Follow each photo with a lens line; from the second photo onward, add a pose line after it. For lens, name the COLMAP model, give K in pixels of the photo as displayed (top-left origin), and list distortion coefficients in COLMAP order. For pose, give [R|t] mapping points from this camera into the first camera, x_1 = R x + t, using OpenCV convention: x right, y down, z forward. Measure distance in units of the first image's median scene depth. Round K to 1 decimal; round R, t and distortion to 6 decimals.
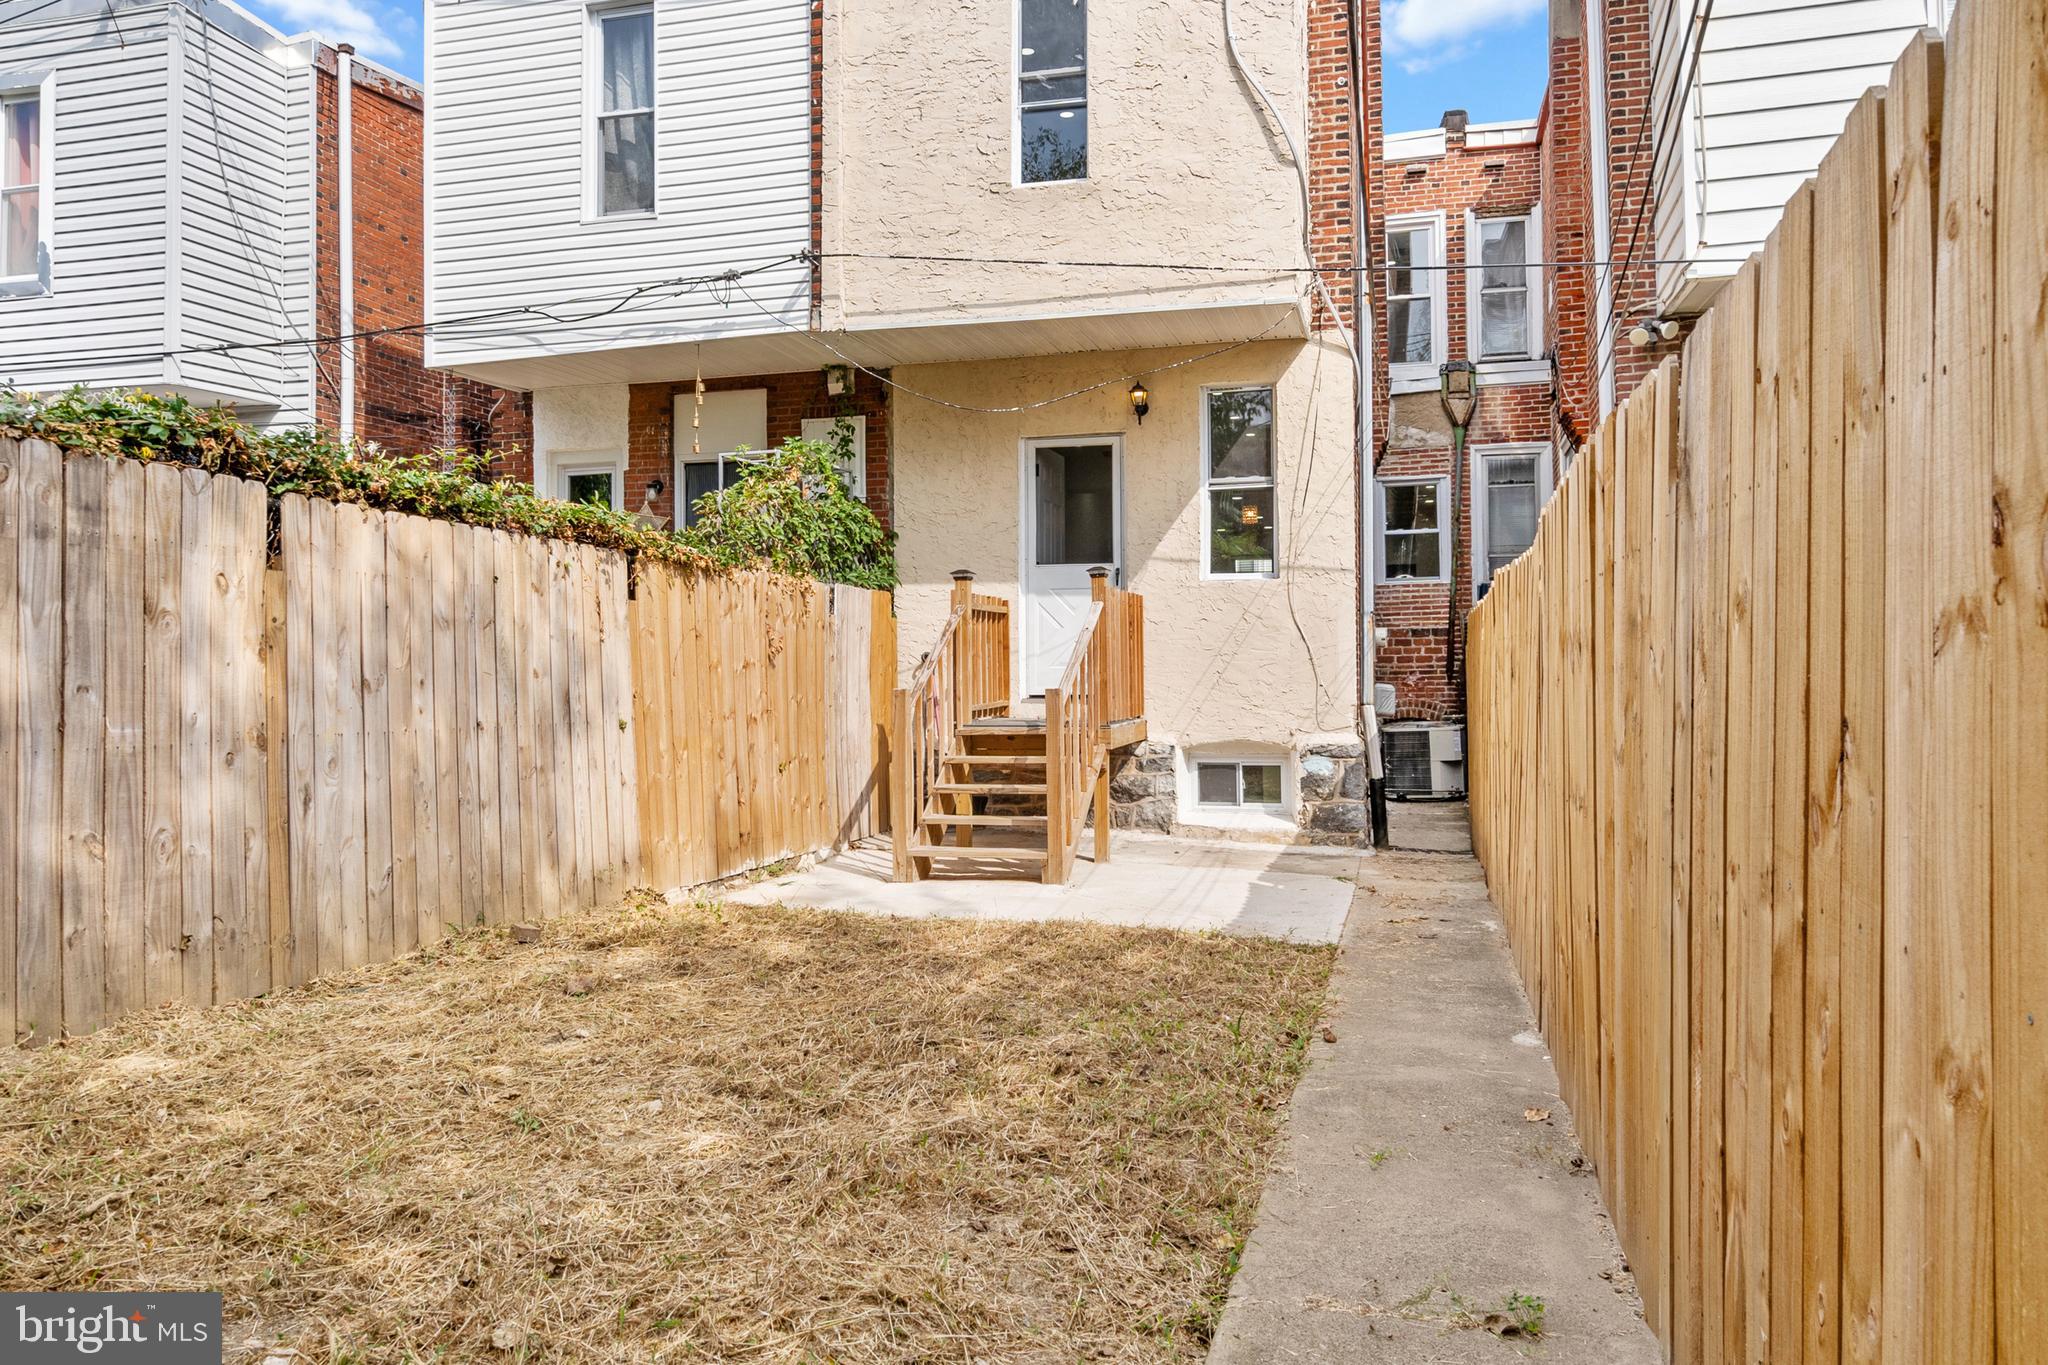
lens RADIAL K [[1448.2, 0, 1022.4], [0, 1448.2, 666.3], [0, 0, 1]] dist [-0.002271, -0.001535]
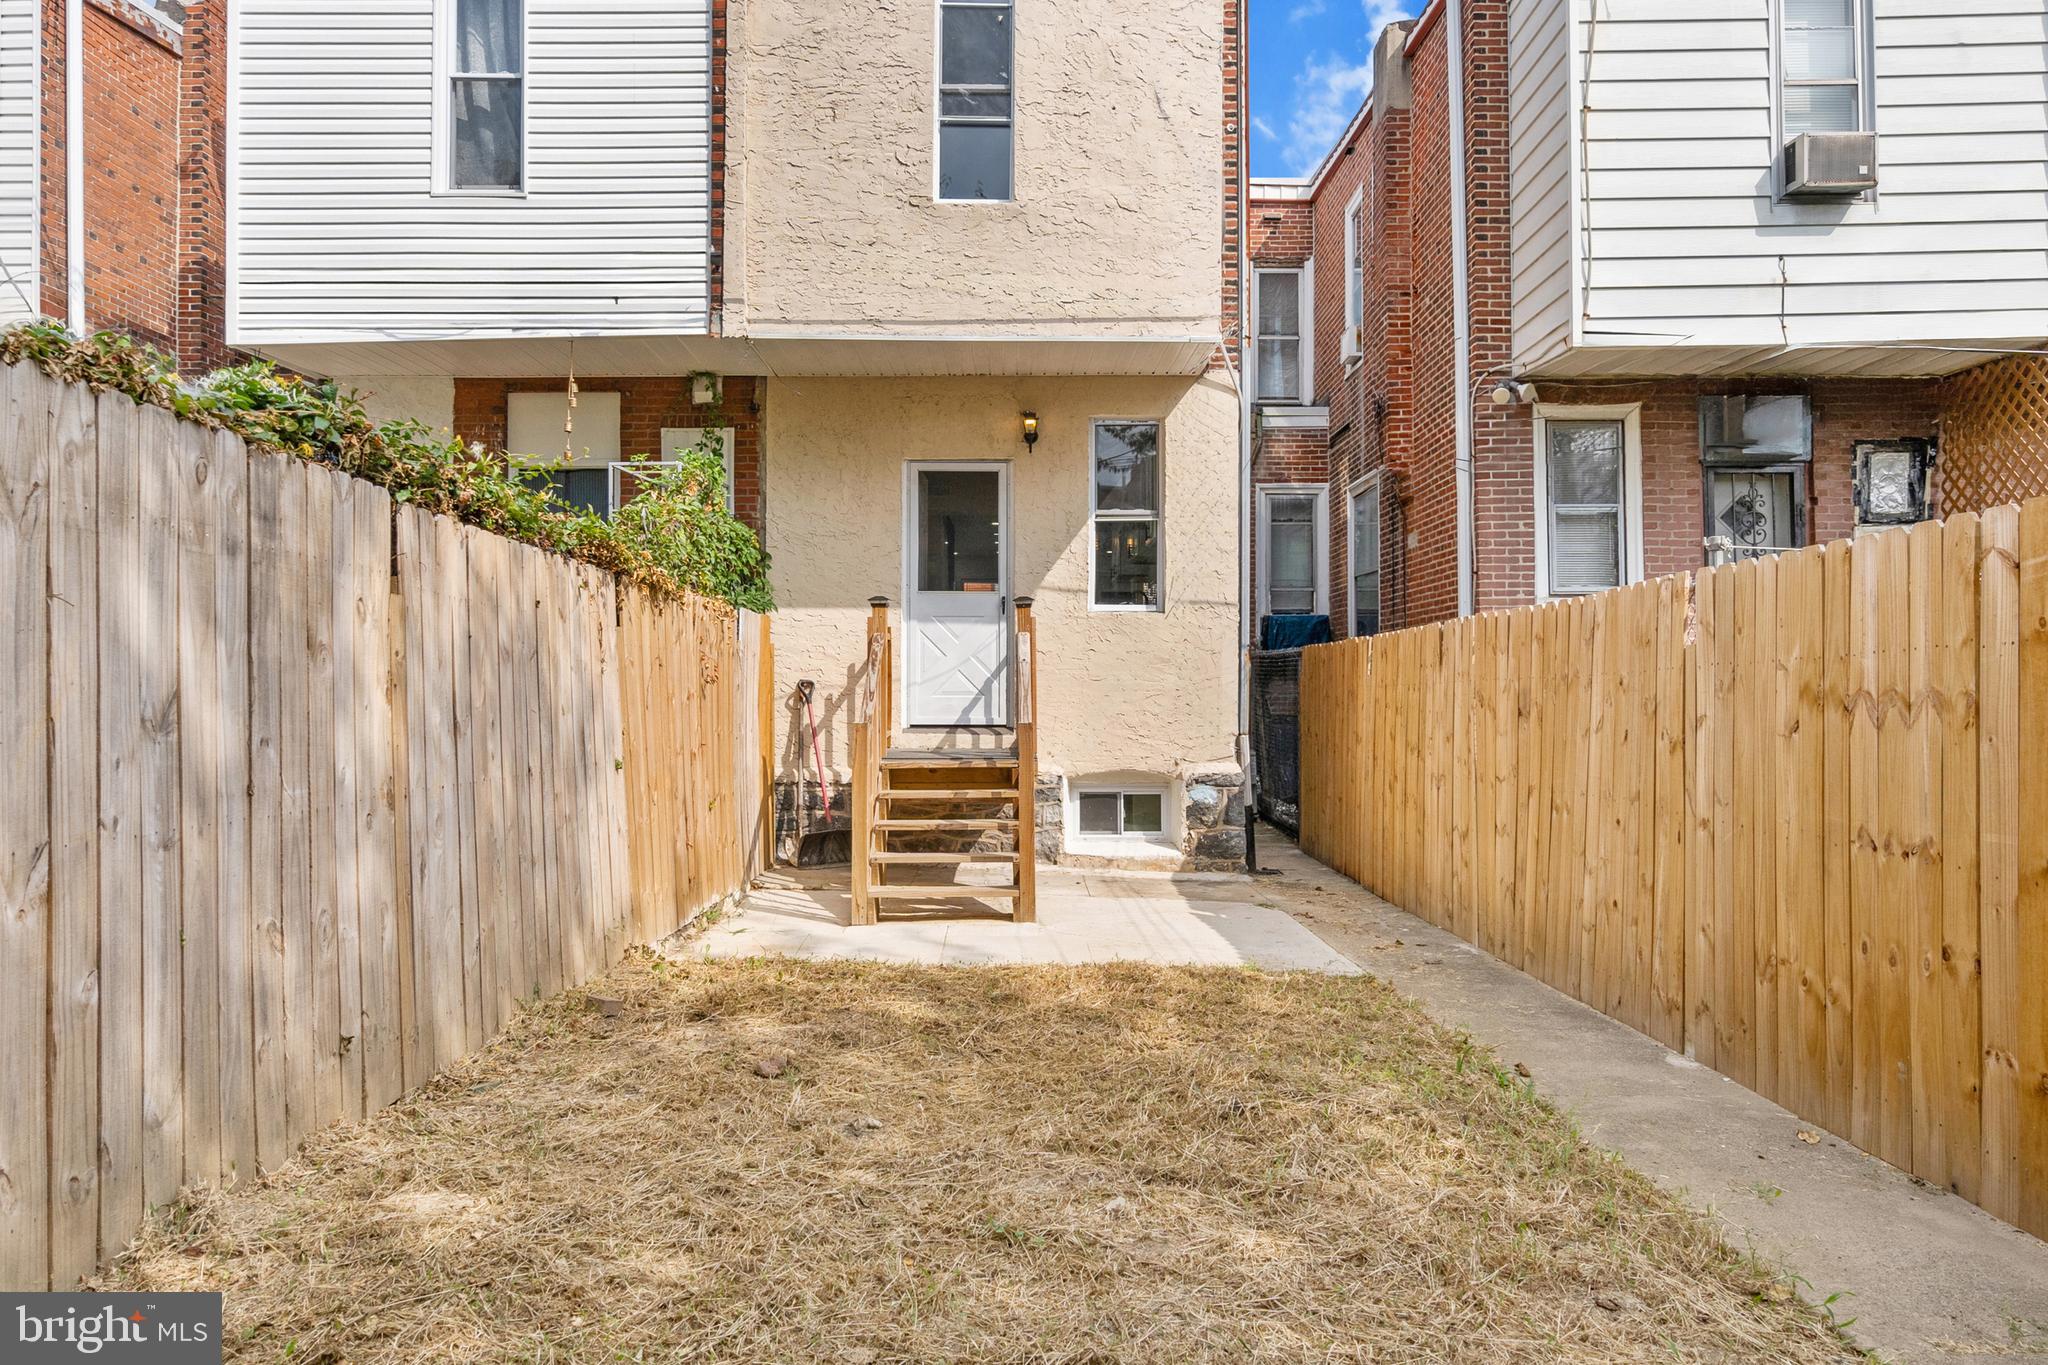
lens RADIAL K [[1441.5, 0, 1028.3], [0, 1441.5, 700.2], [0, 0, 1]] dist [-0.001755, -0.000804]
pose [[0.964984, 0.004795, 0.262265, -0.187674], [-0.007856, 0.999913, 0.010624, -0.008186], [-0.262191, -0.012312, 0.964937, 0.047584]]
